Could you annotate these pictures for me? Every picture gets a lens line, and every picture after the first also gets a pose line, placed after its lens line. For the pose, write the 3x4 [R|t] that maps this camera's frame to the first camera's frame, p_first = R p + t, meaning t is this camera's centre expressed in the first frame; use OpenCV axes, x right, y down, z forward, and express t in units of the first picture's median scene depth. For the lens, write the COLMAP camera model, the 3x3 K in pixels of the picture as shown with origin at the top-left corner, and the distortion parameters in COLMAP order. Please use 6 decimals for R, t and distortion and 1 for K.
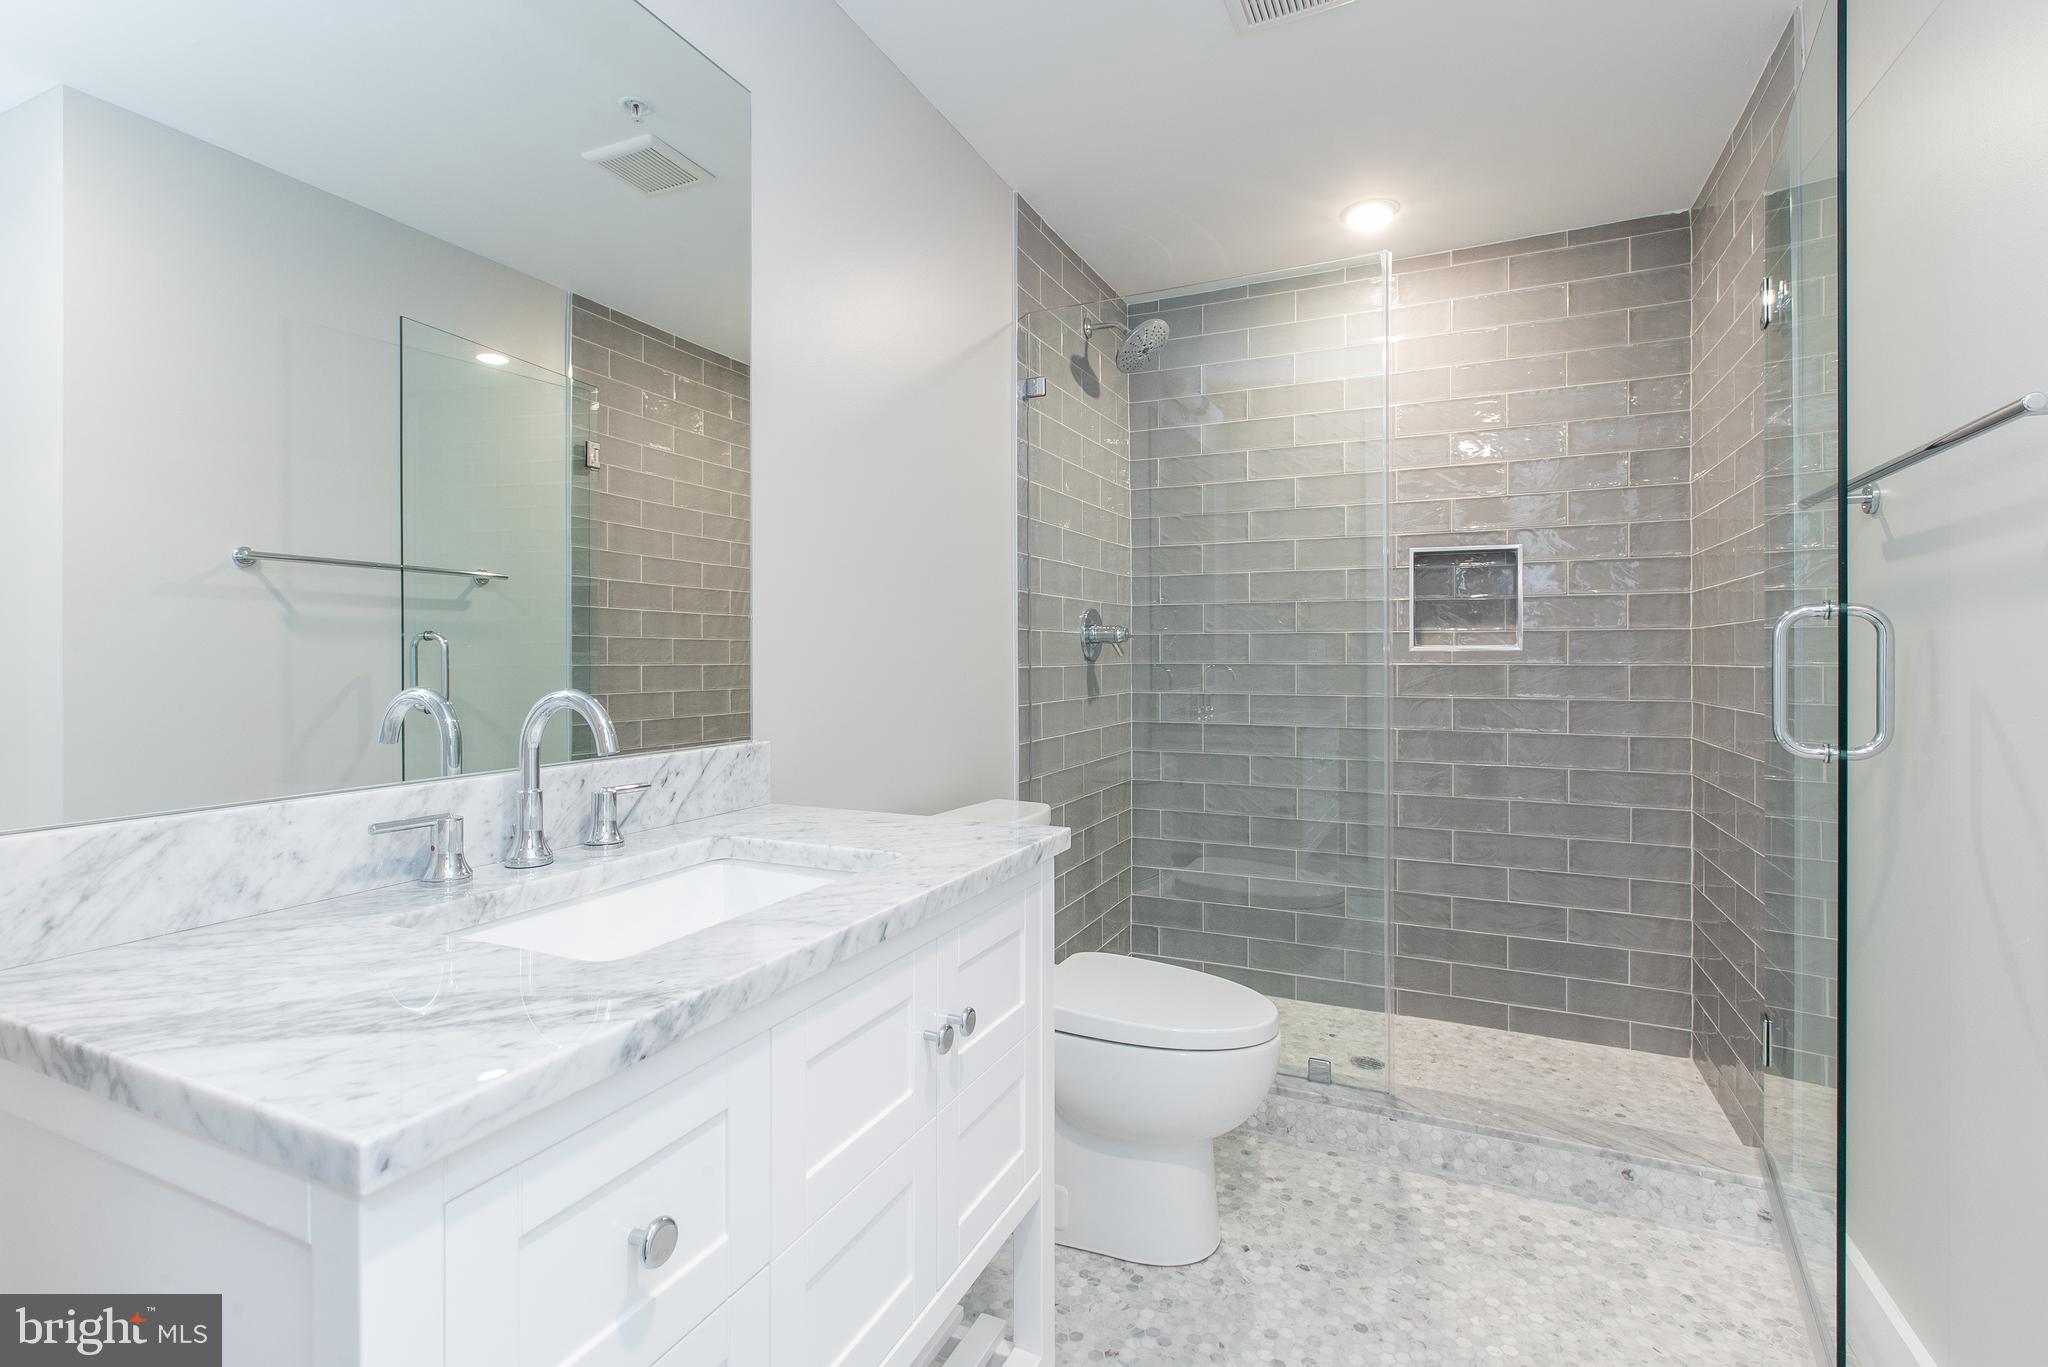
lens RADIAL K [[942.1, 0, 1035.6], [0, 942.1, 636.9], [0, 0, 1]] dist [-0.000039, -0.001184]
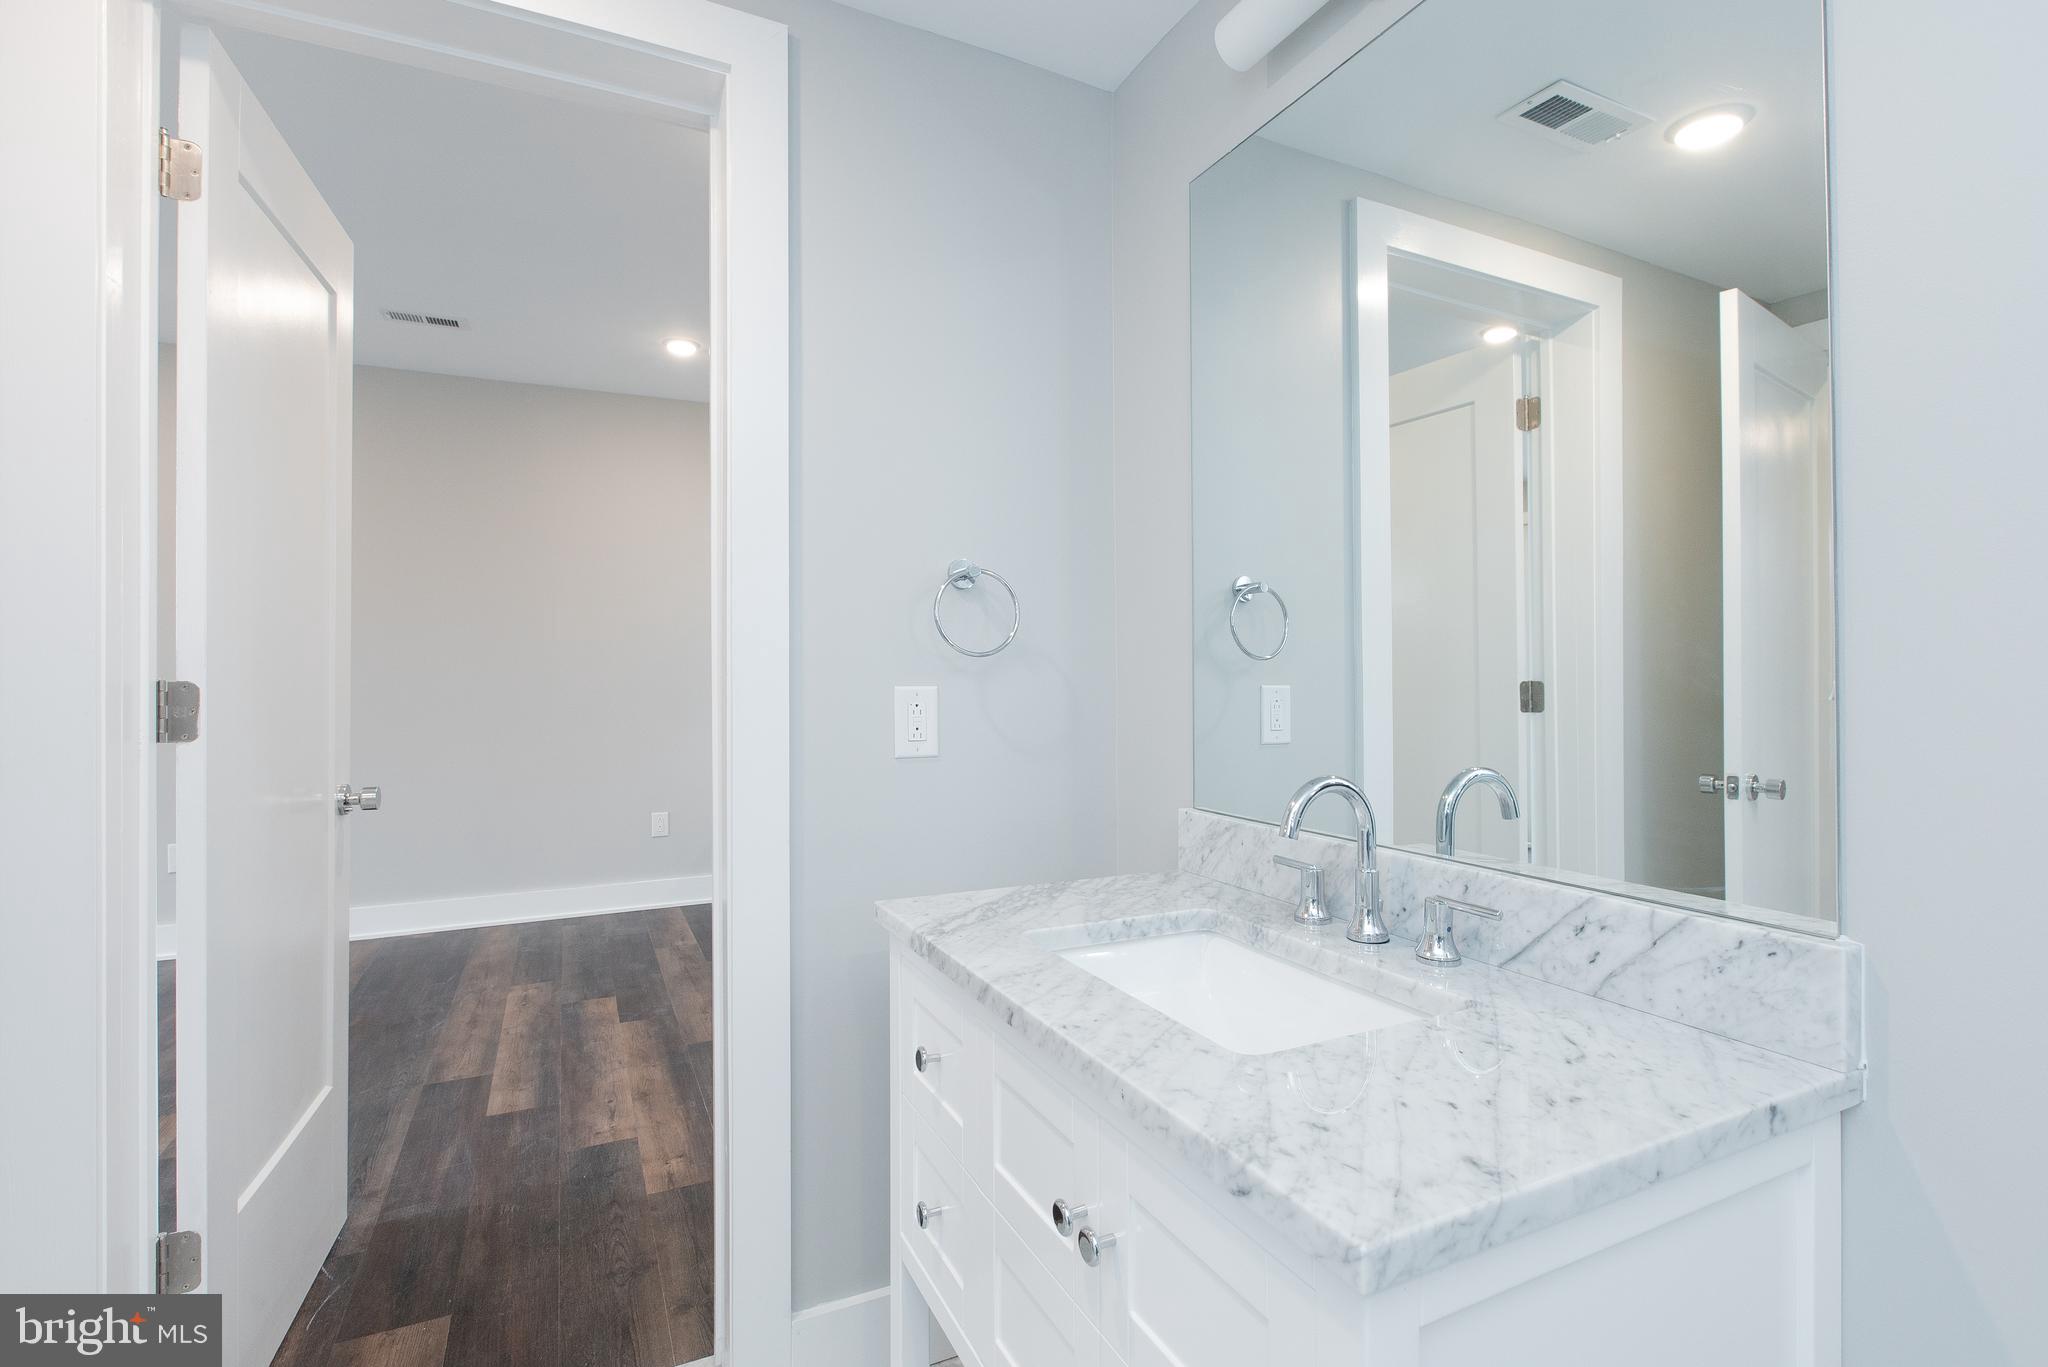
lens RADIAL K [[969.5, 0, 1025.9], [0, 969.5, 666.6], [0, 0, 1]] dist [-0.003605, -0.000993]
pose [[-0.638845, -0.004049, -0.769325, 0.572310], [0.016947, 0.999669, -0.019334, -0.052690], [0.769149, -0.025389, -0.638565, 1.468745]]
